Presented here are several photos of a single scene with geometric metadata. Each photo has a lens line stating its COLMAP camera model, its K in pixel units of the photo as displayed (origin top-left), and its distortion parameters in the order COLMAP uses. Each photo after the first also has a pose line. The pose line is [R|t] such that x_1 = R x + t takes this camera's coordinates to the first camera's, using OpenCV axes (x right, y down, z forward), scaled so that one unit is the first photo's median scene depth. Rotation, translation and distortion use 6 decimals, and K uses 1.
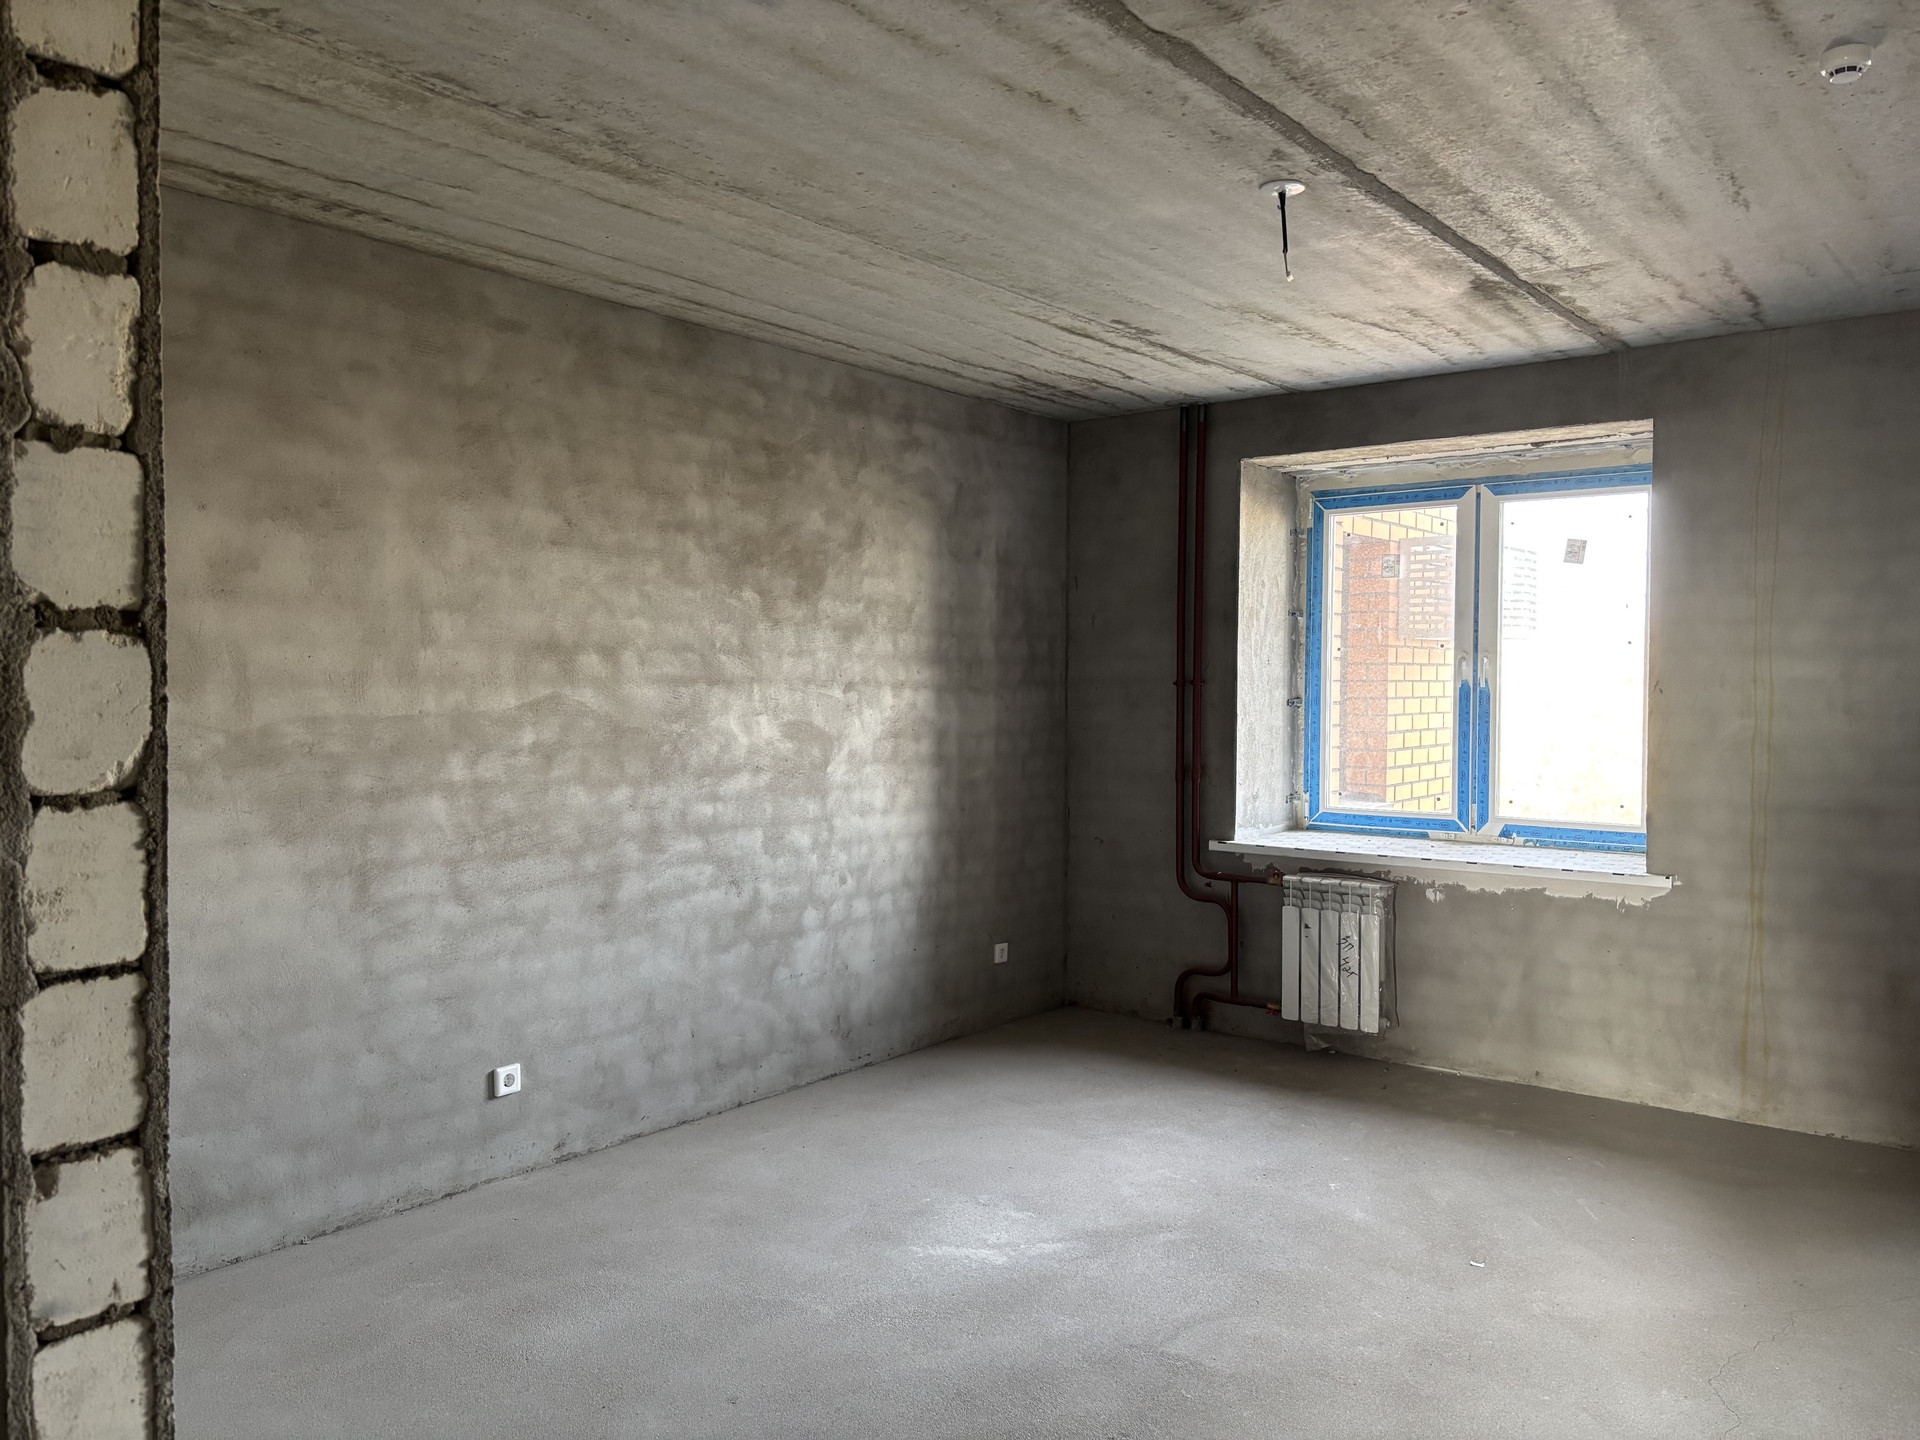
lens RADIAL K [[1445.1, 0, 968.8], [0, 1445.1, 723.9], [0, 0, 1]] dist [0.052352, -0.060426]
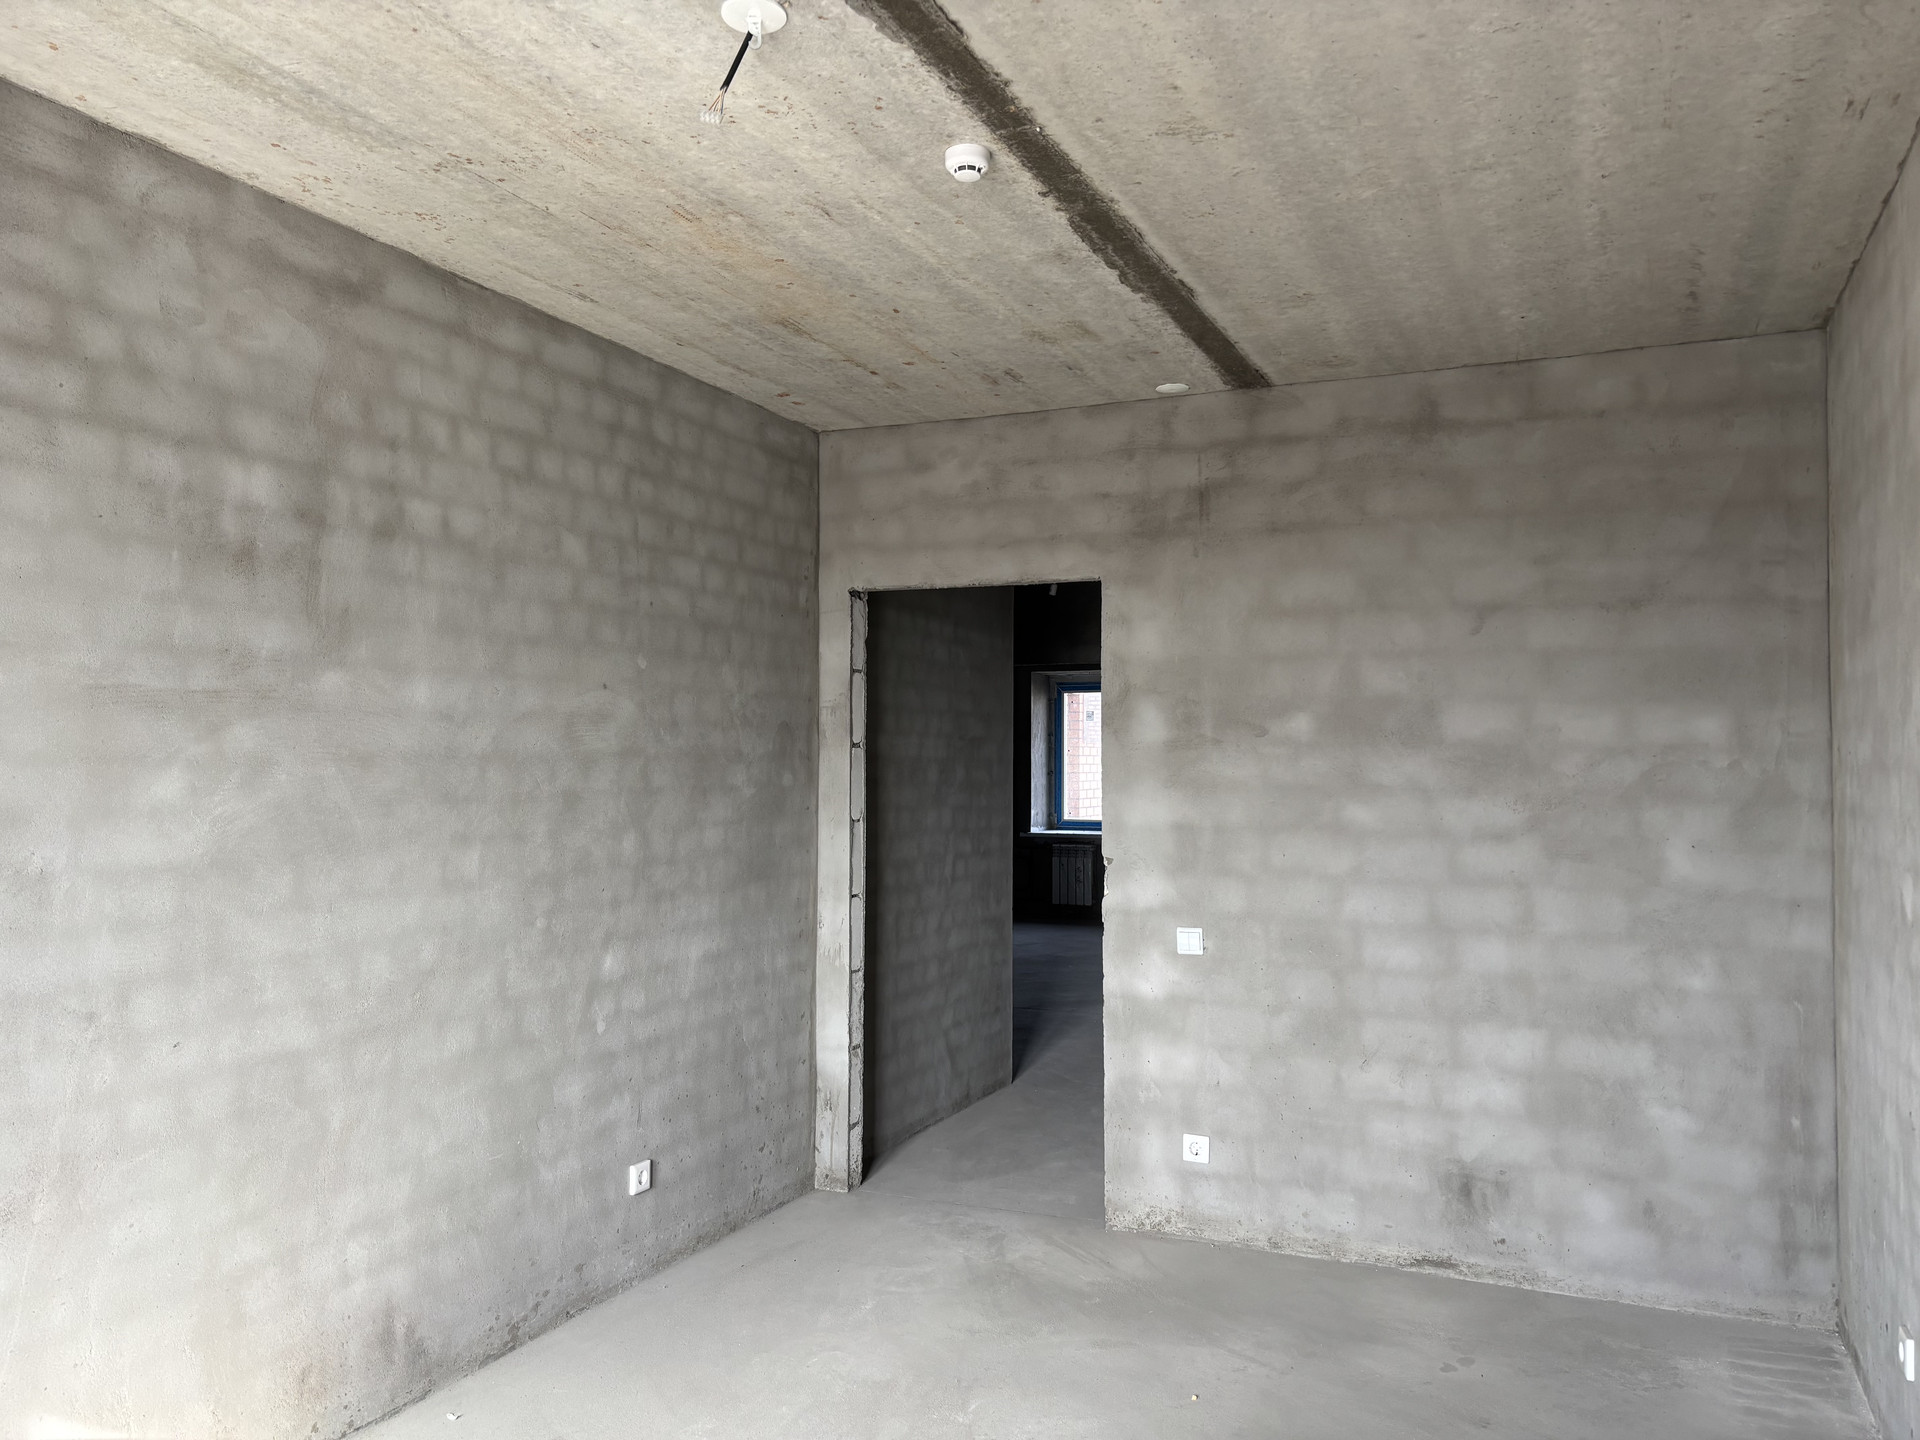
lens RADIAL K [[1445.1, 0, 958.4], [0, 1445.1, 717.0], [0, 0, 1]] dist [0.052352, -0.060426]
pose [[0.969278, 0.007485, 0.245854, -0.774466], [0.006900, 0.998316, -0.057596, 0.042650], [-0.245871, 0.057523, 0.967594, -1.916858]]
